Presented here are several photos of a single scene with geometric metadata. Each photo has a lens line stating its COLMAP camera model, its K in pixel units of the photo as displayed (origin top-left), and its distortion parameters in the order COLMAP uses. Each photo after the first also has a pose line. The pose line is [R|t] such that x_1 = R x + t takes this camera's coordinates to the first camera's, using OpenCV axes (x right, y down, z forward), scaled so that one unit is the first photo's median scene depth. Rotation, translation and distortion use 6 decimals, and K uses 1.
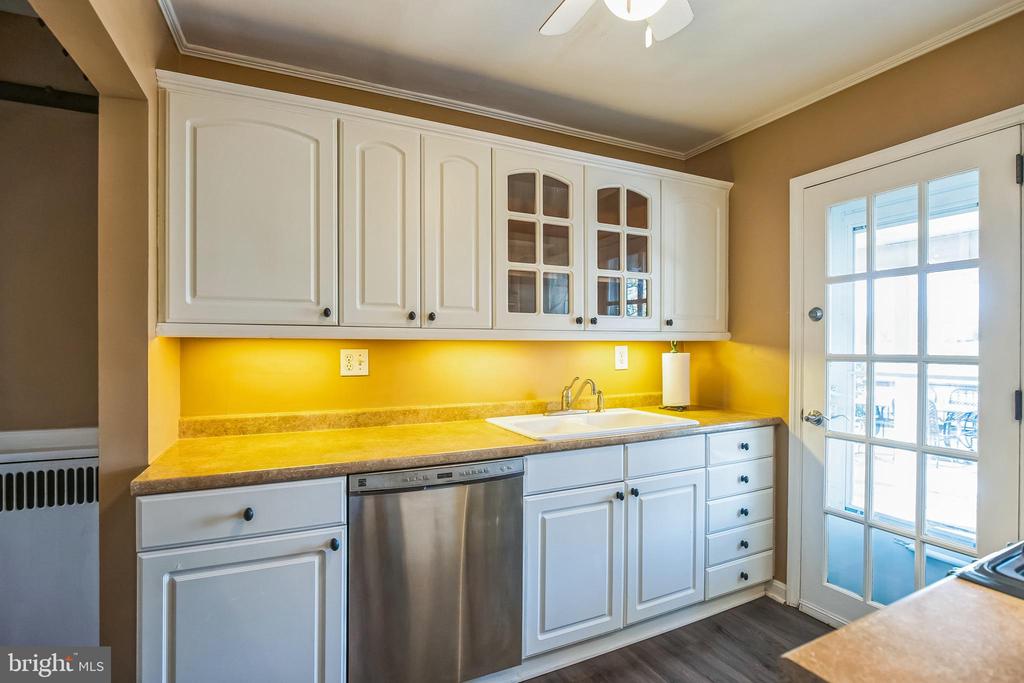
lens RADIAL K [[498.6, 0, 513.2], [0, 498.6, 346.0], [0, 0, 1]] dist [-0.042188, 0.000060]
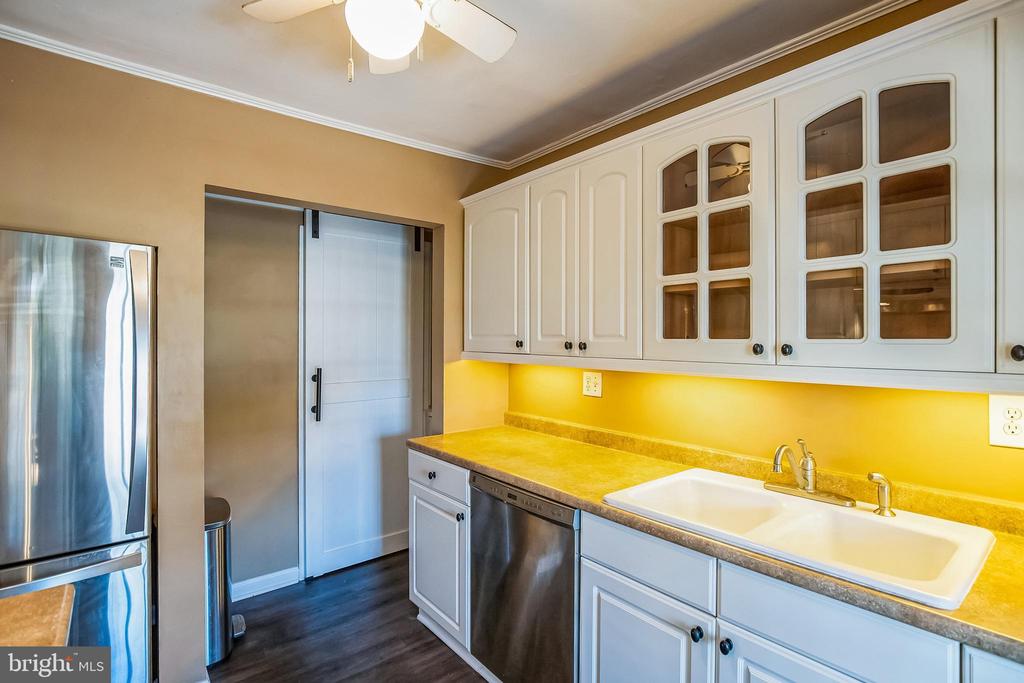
lens RADIAL K [[488.2, 0, 511.0], [0, 488.2, 340.6], [0, 0, 1]] dist [-0.017415, 0.000490]
pose [[0.231920, 0.002230, -0.972732, 0.702279], [-0.002365, 0.999996, 0.001729, -0.066148], [0.972732, 0.001900, 0.231924, 0.577476]]
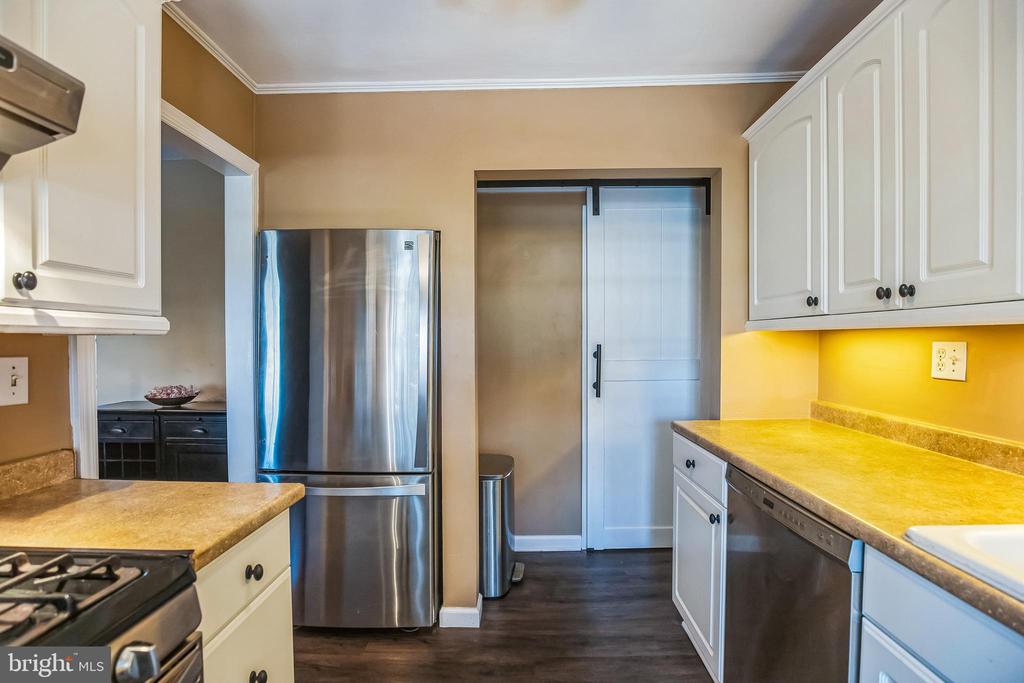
lens RADIAL K [[471.3, 0, 514.1], [0, 471.3, 351.4], [0, 0, 1]] dist [-0.043281, 0.008835]
pose [[-0.447934, 0.024154, -0.893740, 0.534974], [0.007129, 0.999700, 0.023445, 0.000692], [0.894038, 0.004130, -0.447972, 0.748073]]
